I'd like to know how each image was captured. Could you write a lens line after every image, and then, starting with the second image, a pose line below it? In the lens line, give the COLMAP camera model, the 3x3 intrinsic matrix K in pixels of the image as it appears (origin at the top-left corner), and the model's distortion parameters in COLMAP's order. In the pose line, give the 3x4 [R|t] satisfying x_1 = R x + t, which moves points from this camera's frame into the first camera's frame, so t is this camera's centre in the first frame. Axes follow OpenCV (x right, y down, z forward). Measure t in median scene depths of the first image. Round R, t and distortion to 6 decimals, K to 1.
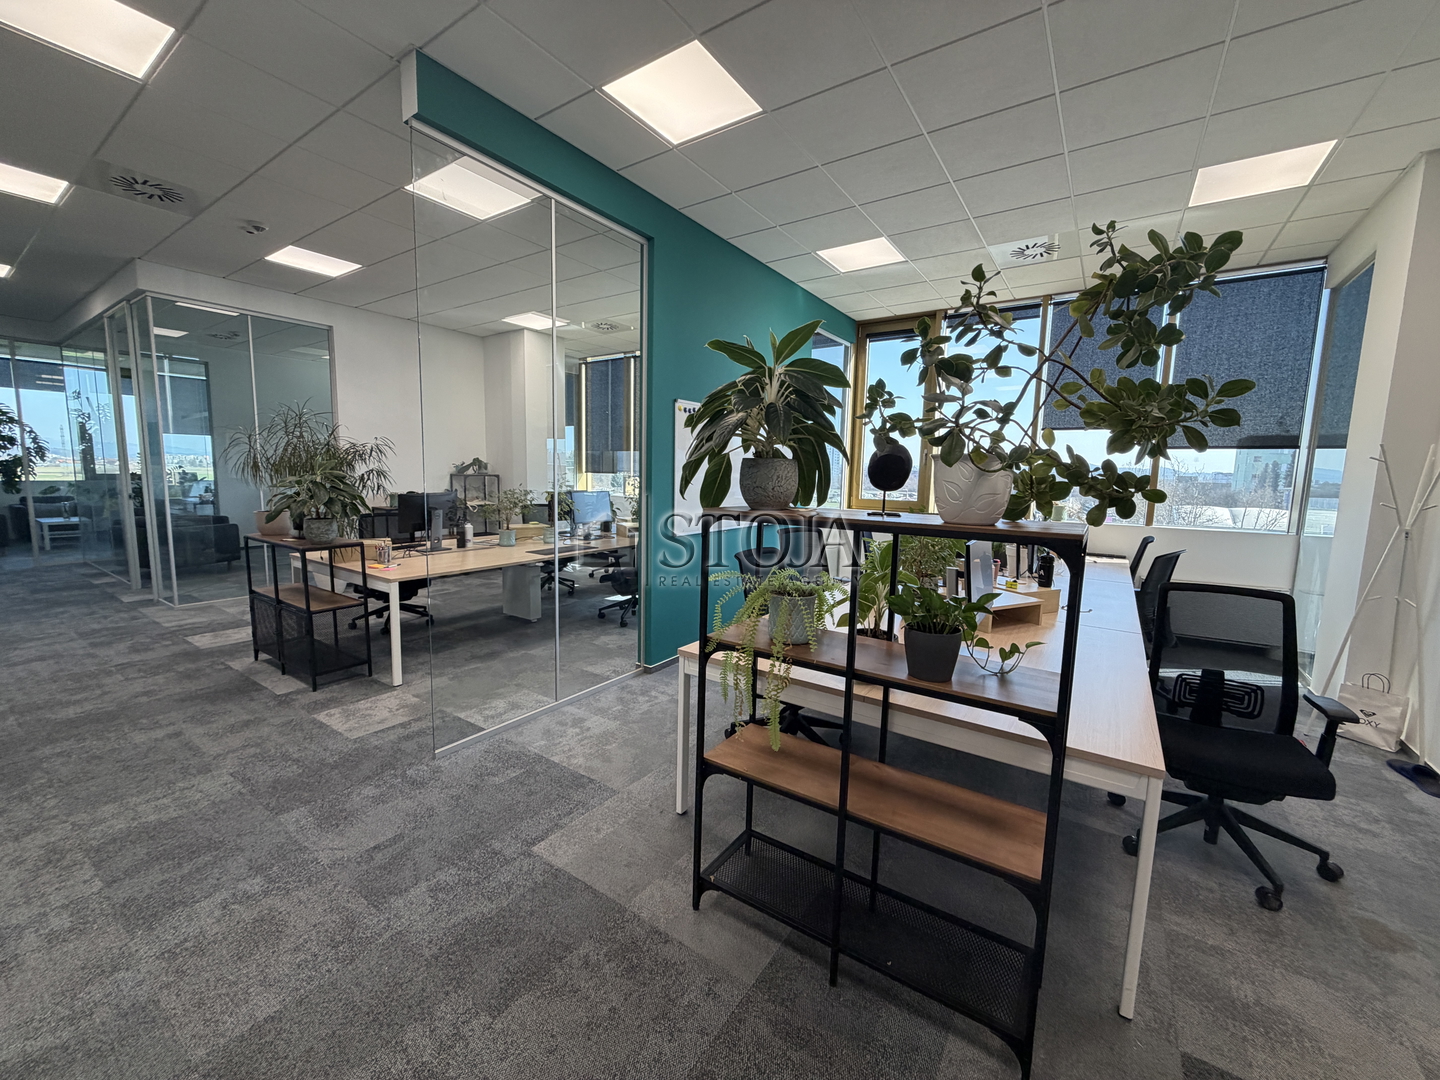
lens RADIAL K [[574.2, 0, 713.2], [0, 574.2, 538.2], [0, 0, 1]] dist [-0.001260, 0.000260]
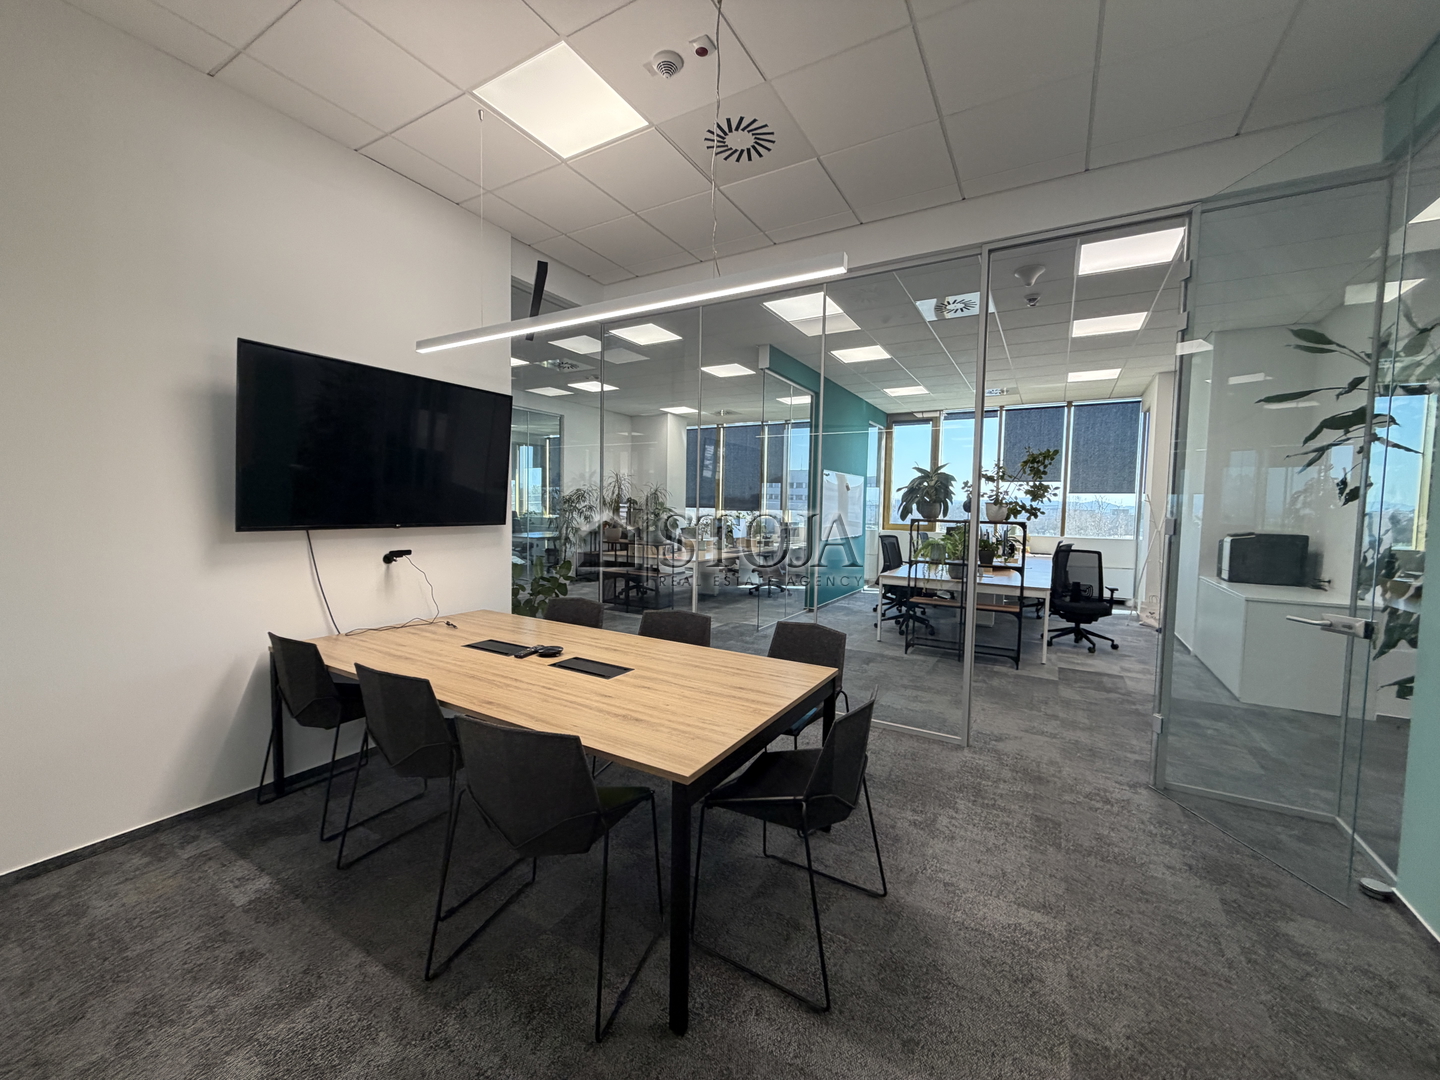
lens RADIAL K [[574.2, 0, 713.2], [0, 574.2, 538.2], [0, 0, 1]] dist [-0.001260, 0.000260]
pose [[0.997544, -0.006325, 0.069753, -1.523589], [0.010460, 0.998199, -0.059073, 0.267498], [-0.069254, 0.059657, 0.995814, -2.382637]]
